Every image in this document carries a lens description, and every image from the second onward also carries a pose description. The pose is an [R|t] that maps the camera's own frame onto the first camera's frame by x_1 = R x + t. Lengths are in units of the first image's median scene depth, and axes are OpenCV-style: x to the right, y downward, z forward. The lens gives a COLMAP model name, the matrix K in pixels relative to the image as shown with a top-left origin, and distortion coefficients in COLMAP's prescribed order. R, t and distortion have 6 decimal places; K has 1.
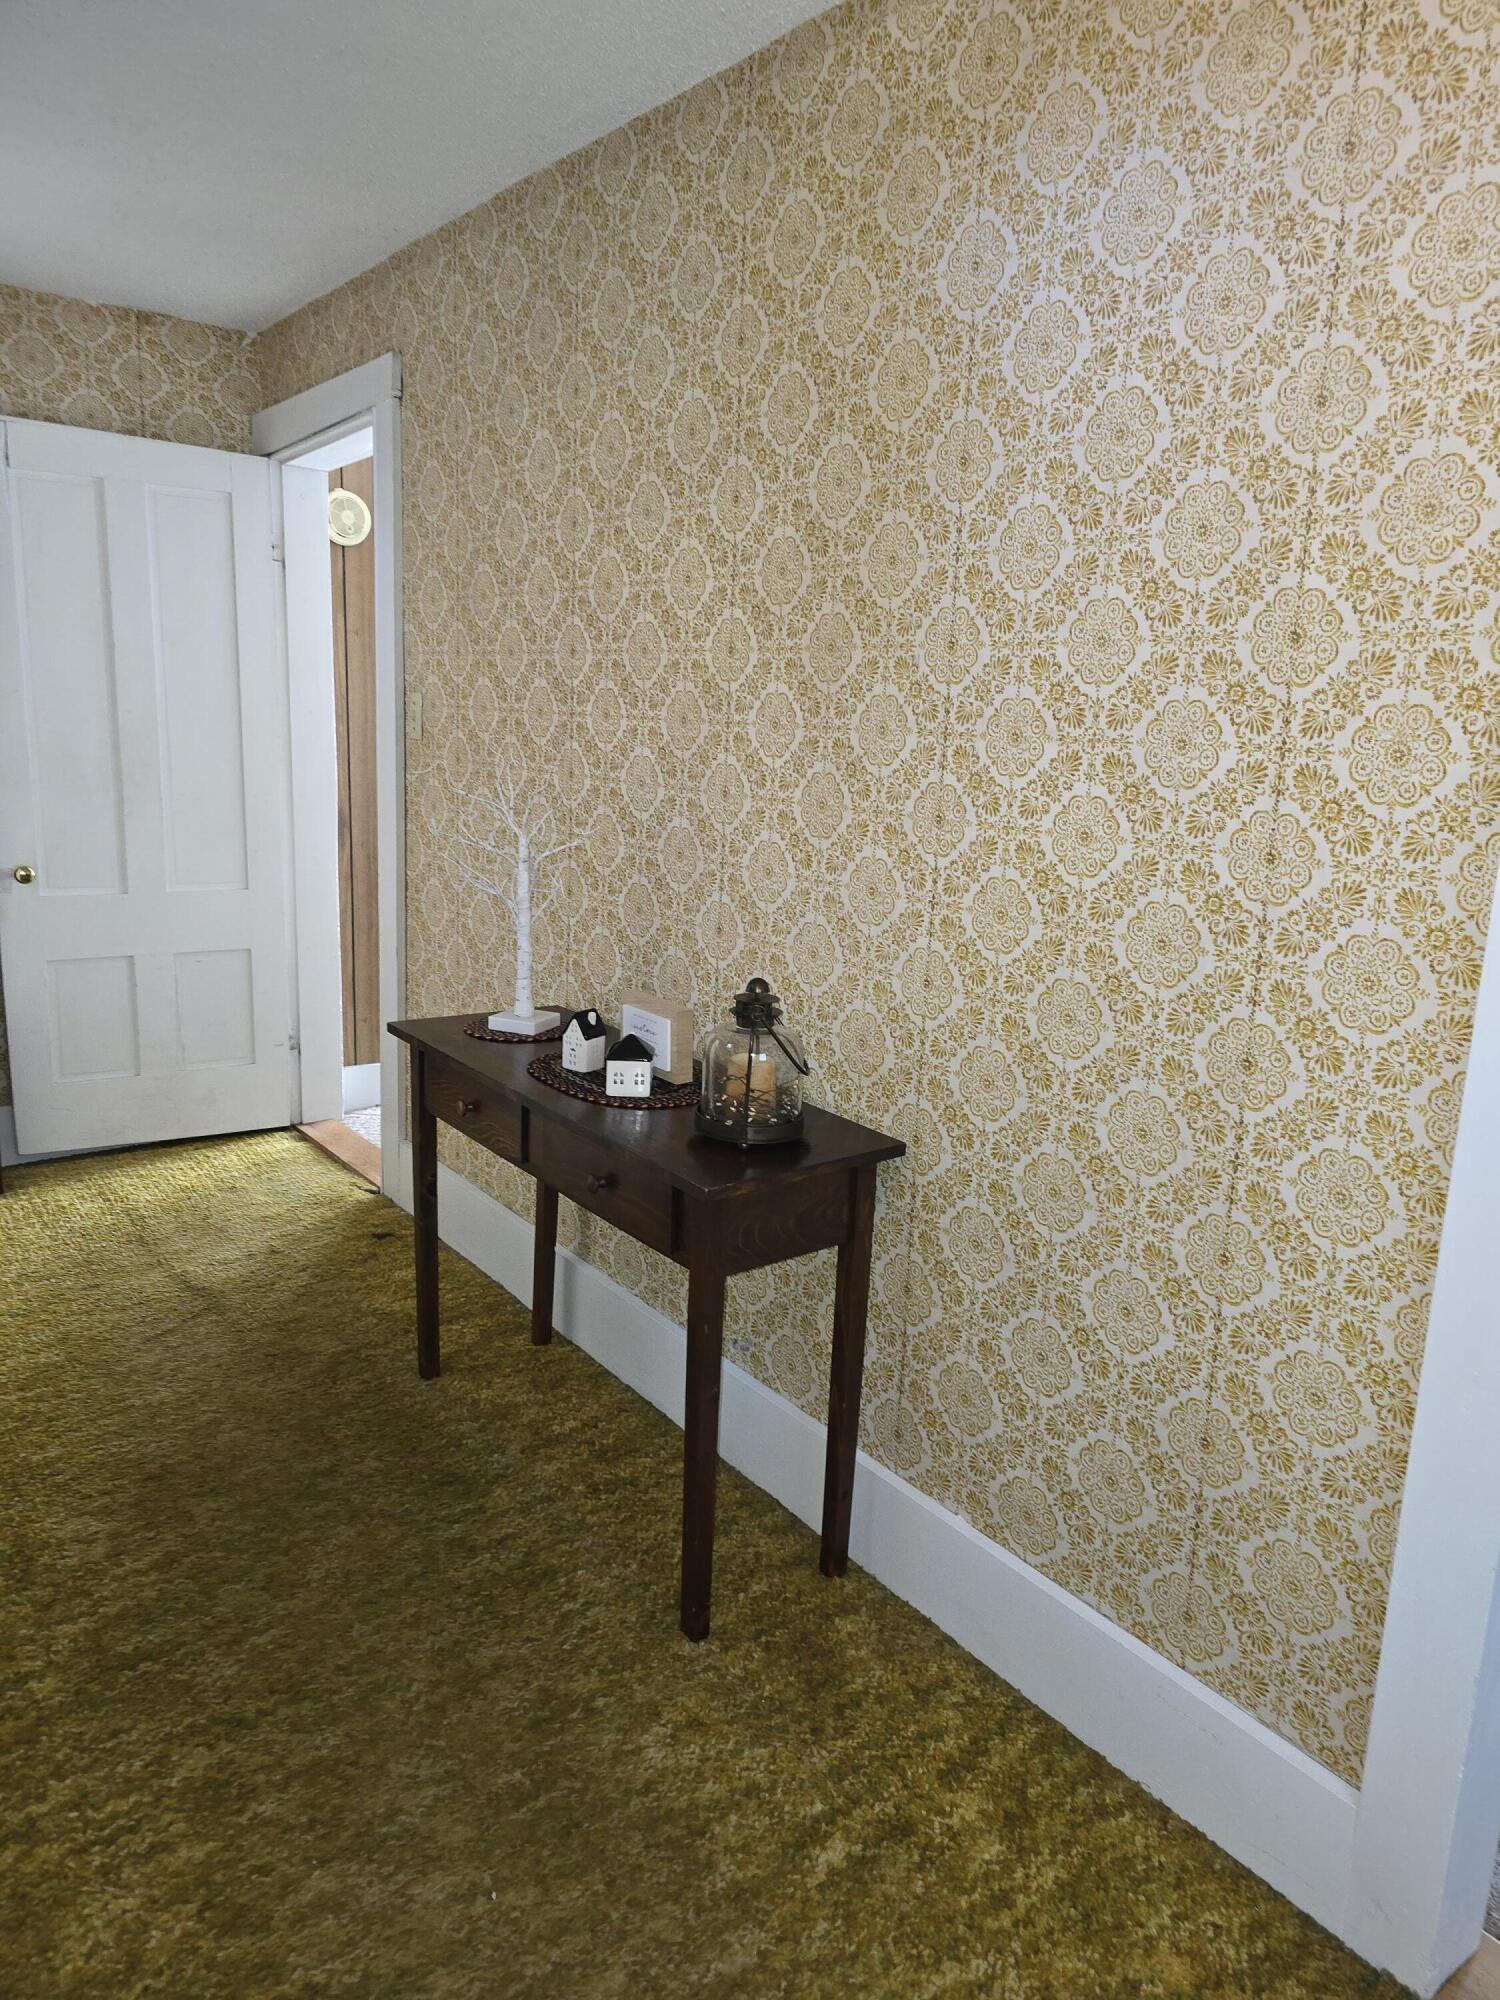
lens RADIAL K [[1339.9, 0, 742.9], [0, 1339.9, 991.4], [0, 0, 1]] dist [0.060048, -0.054037]
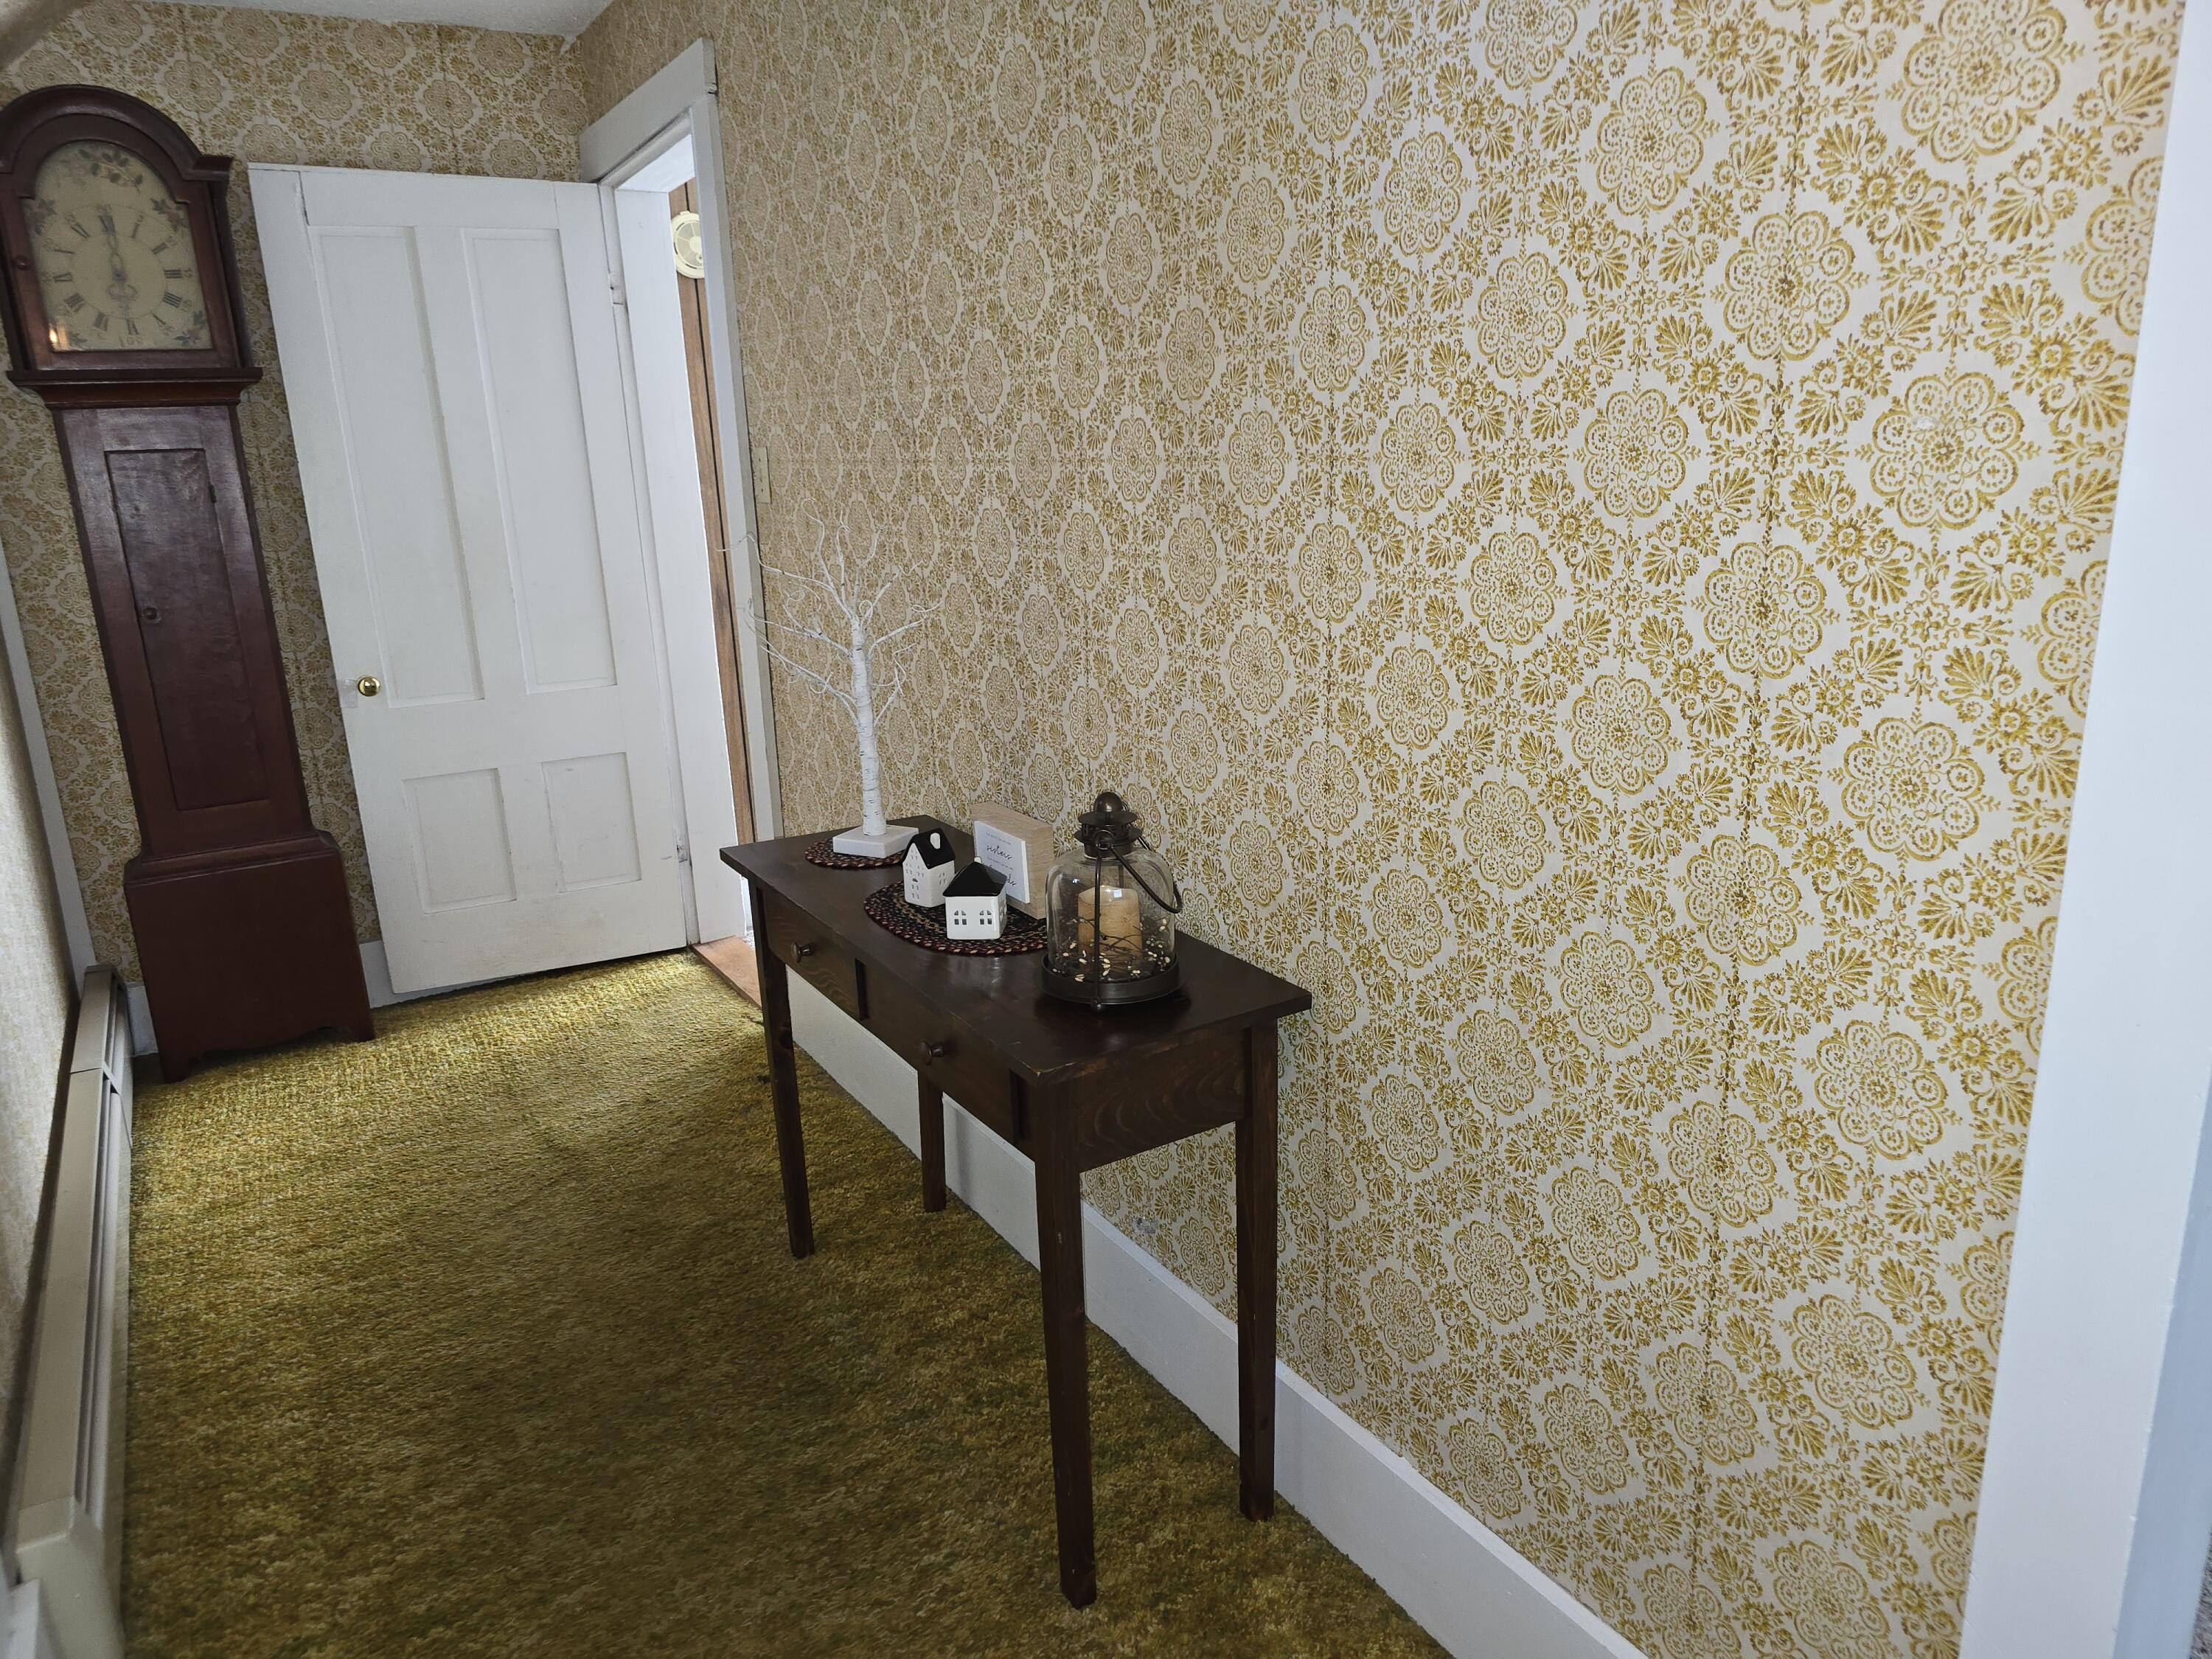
lens RADIAL K [[1482.0, 0, 1065.1], [0, 1482.0, 832.4], [0, 0, 1]] dist [0.060048, -0.054037]
pose [[0.990475, -0.048765, -0.128766, 0.098869], [0.056258, 0.996889, 0.055209, -0.036649], [0.125673, -0.061927, 0.990137, 0.138282]]
